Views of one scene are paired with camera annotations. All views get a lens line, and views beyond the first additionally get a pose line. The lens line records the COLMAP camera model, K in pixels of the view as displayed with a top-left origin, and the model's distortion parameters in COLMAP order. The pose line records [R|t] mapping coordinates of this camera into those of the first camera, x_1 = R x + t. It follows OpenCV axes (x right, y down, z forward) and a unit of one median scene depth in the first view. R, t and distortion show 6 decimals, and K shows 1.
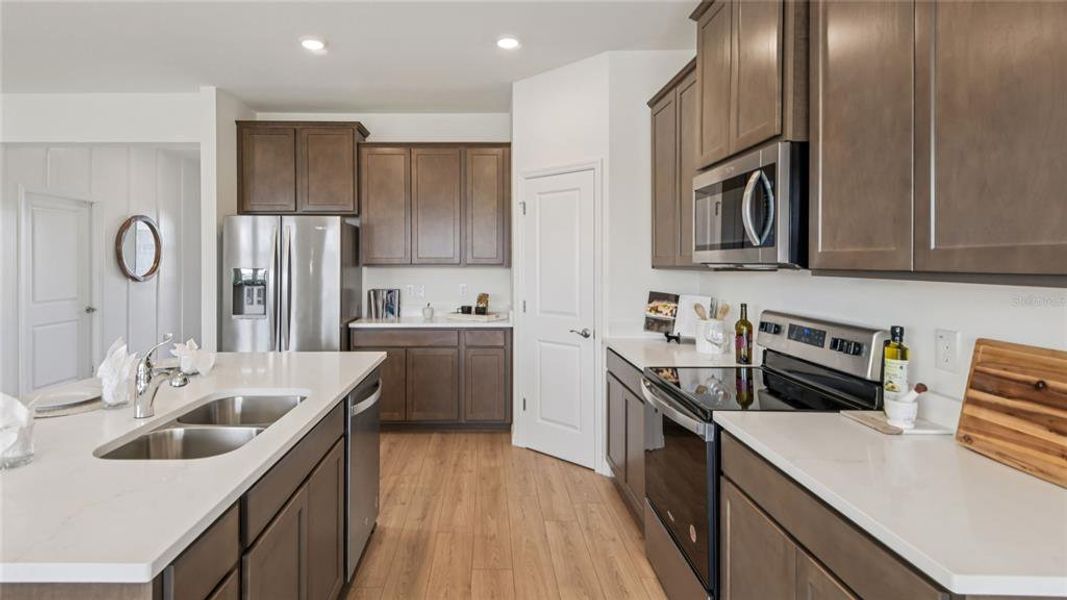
lens RADIAL K [[533.6, 0, 484.1], [0, 533.6, 257.4], [0, 0, 1]] dist [0.037129, -0.025248]
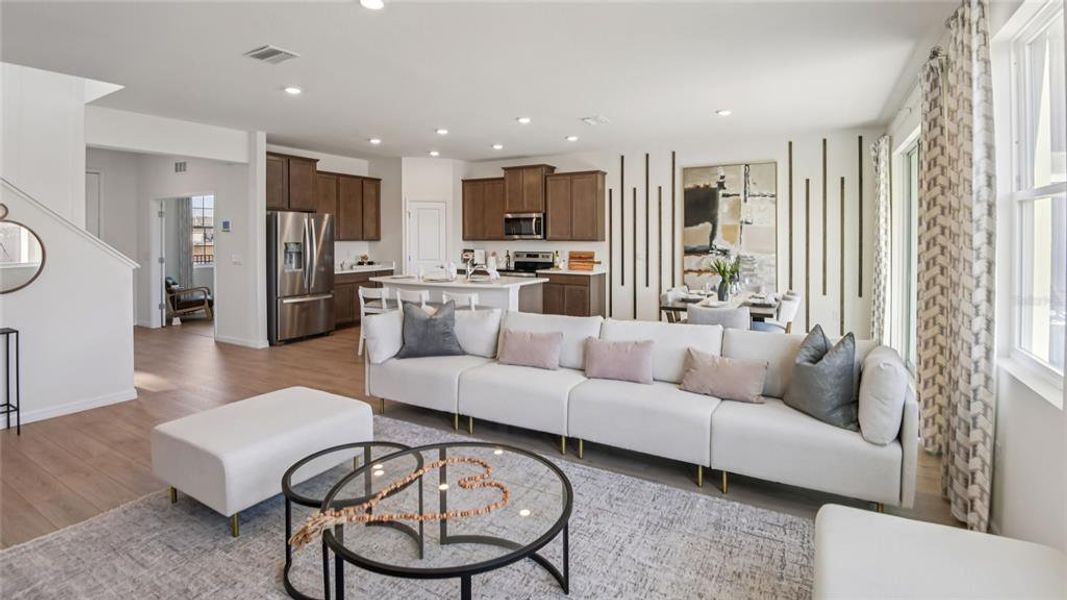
lens RADIAL K [[504.9, 0, 534.6], [0, 504.9, 257.3], [0, 0, 1]] dist [0.000204, -0.000136]
pose [[0.489152, -0.033329, 0.871562, -1.483554], [-0.006241, 0.999110, 0.041709, -0.004445], [-0.872176, -0.025841, 0.488508, -0.494350]]
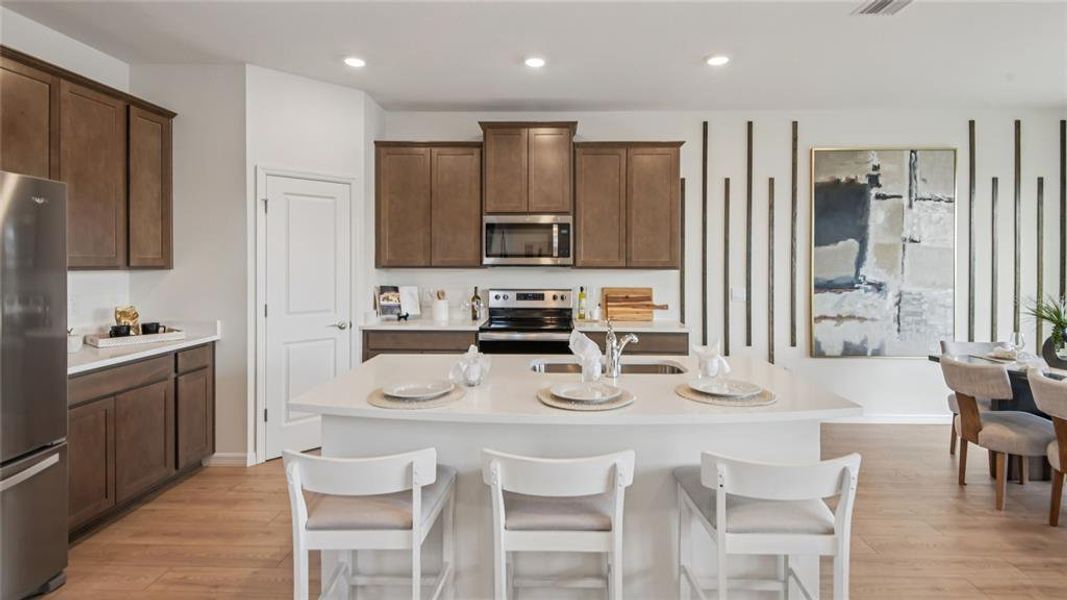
lens RADIAL K [[534.6, 0, 537.0], [0, 534.6, 271.6], [0, 0, 1]] dist [0.012241, -0.000954]
pose [[0.010898, -0.017624, 0.999785, -0.834983], [-0.010684, 0.999786, 0.017741, 0.000752], [-0.999884, -0.010875, 0.010707, 0.497171]]
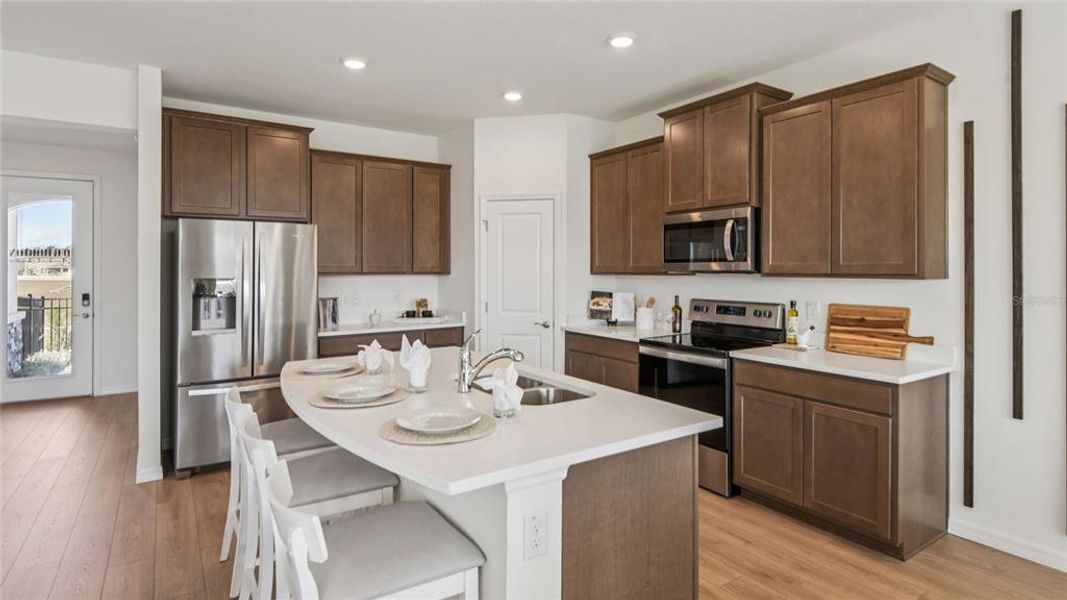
lens RADIAL K [[534.6, 0, 537.0], [0, 534.6, 271.6], [0, 0, 1]] dist [0.012241, -0.000954]
pose [[0.823692, -0.004910, 0.567017, -0.496094], [-0.002074, 0.999930, 0.011672, -0.002517], [-0.567034, -0.010790, 0.823624, -0.054773]]
